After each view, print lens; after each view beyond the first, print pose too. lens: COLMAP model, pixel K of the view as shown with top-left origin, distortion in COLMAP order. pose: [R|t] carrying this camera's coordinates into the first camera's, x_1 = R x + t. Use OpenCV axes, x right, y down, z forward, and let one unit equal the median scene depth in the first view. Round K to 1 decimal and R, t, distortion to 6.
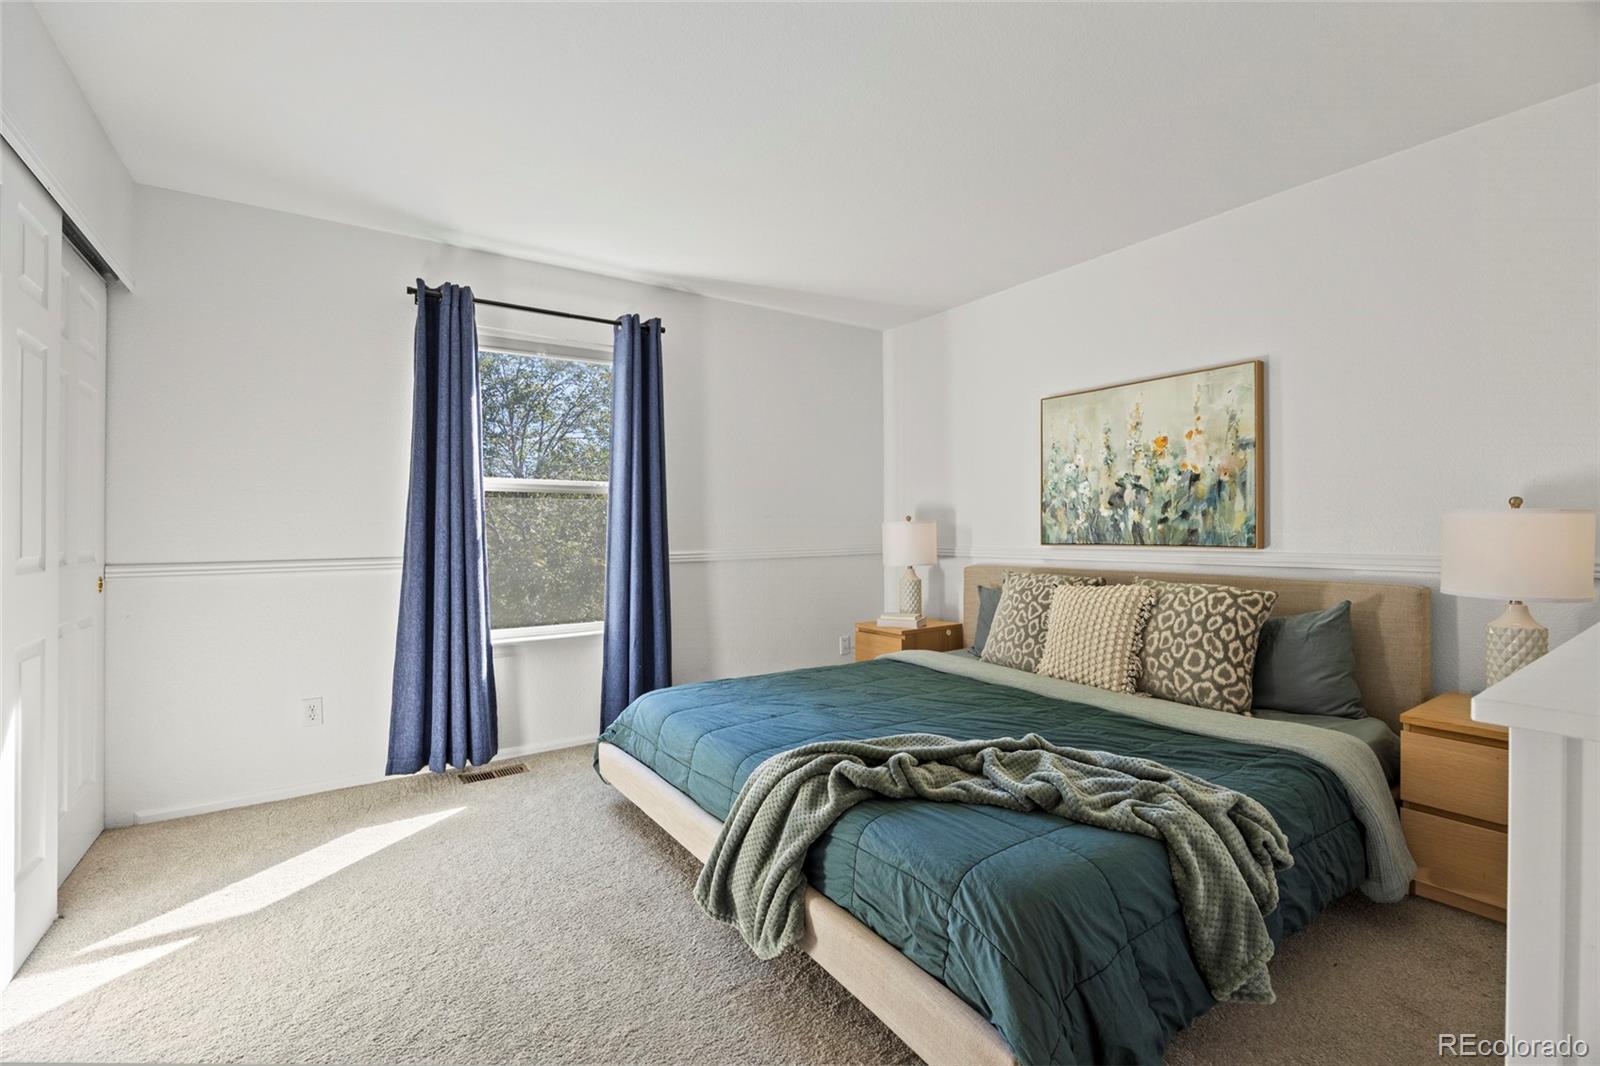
lens RADIAL K [[690.4, 0, 800.9], [0, 690.4, 537.8], [0, 0, 1]] dist [-0.011576, 0.000135]
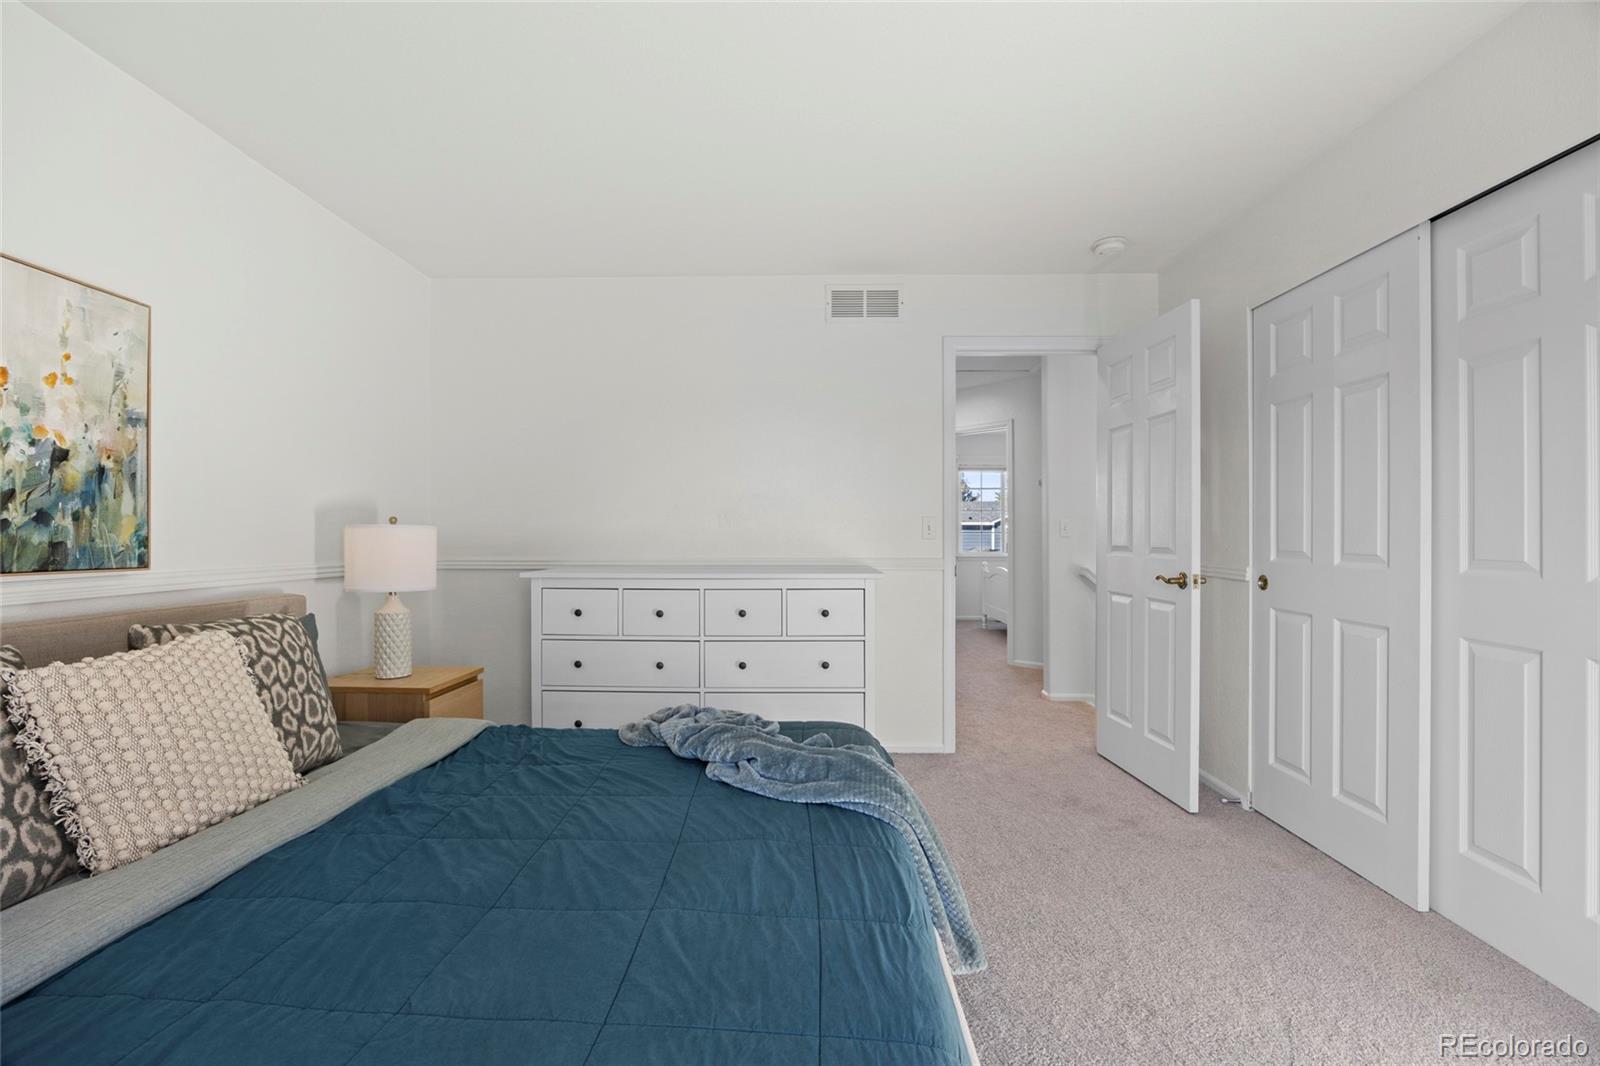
lens RADIAL K [[690.4, 0, 800.9], [0, 690.4, 537.8], [0, 0, 1]] dist [-0.011576, 0.000135]
pose [[-0.810944, 0.004849, 0.585103, -0.285343], [0.011766, 0.999899, 0.008021, -0.013482], [-0.585005, 0.013389, -0.810919, 1.109170]]
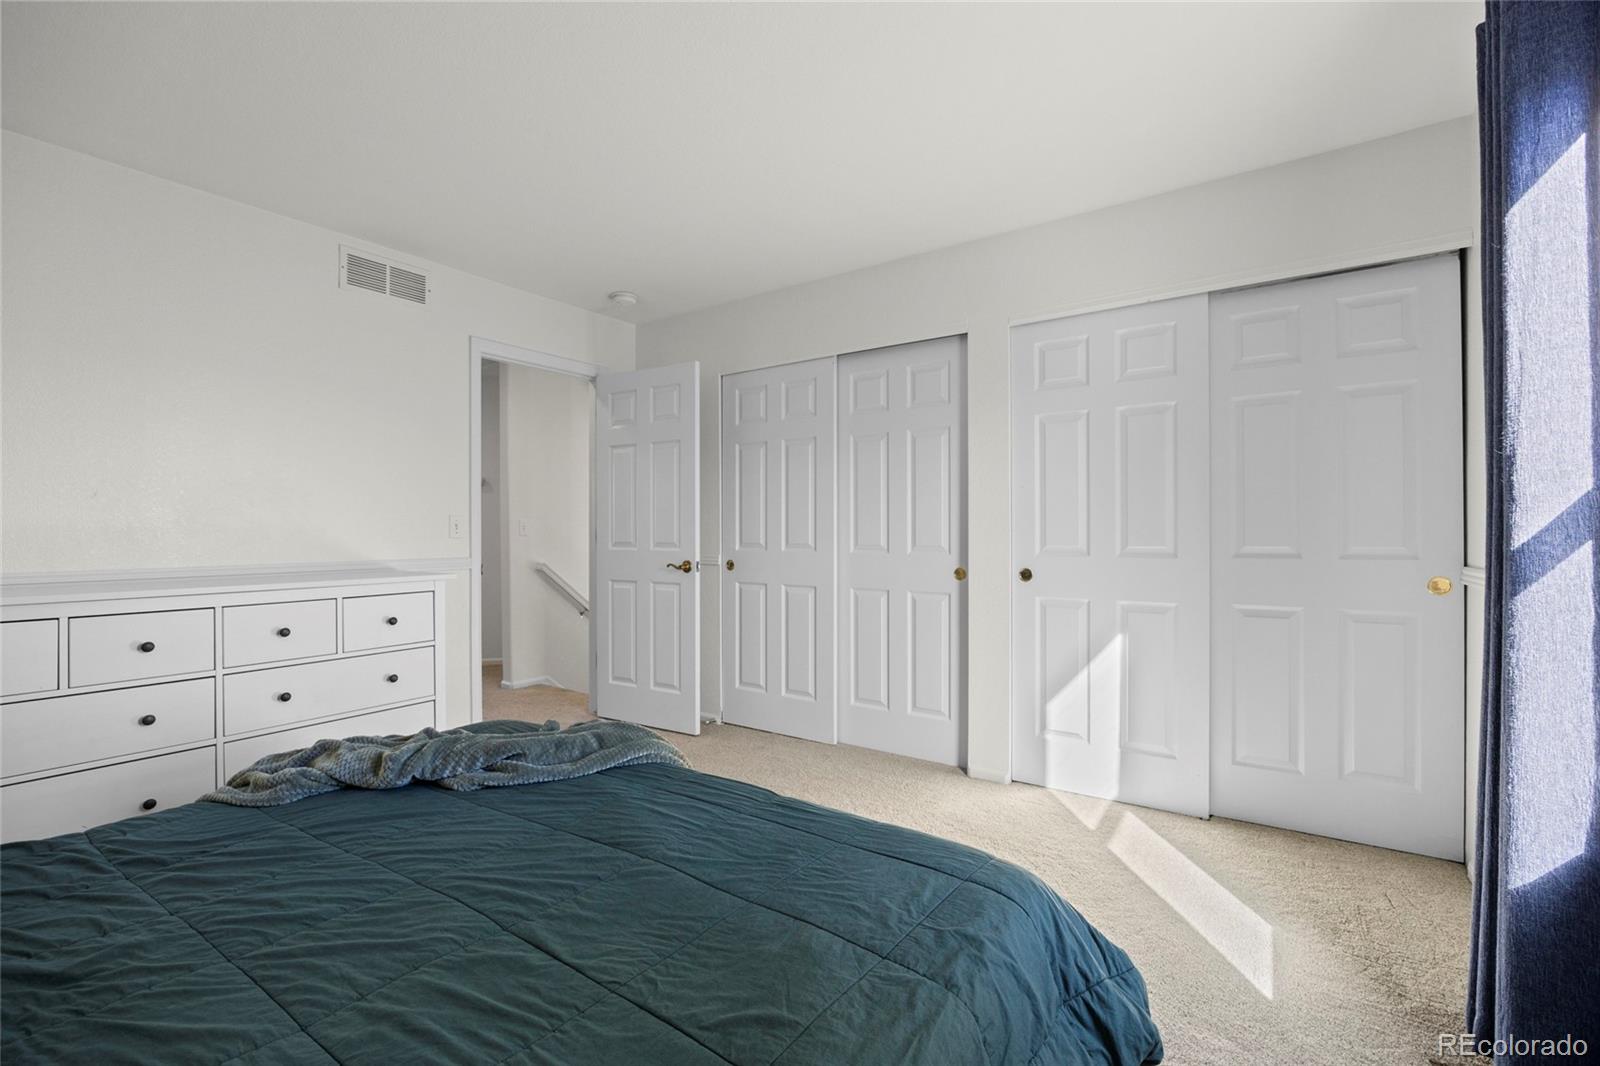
lens RADIAL K [[680.5, 0, 806.8], [0, 680.5, 534.5], [0, 0, 1]] dist [-0.019807, 0.000256]
pose [[-0.933858, 0.013568, -0.357387, 0.086953], [0.009326, 0.999864, 0.013591, -0.015407], [0.357523, 0.009360, -0.933857, 1.298927]]
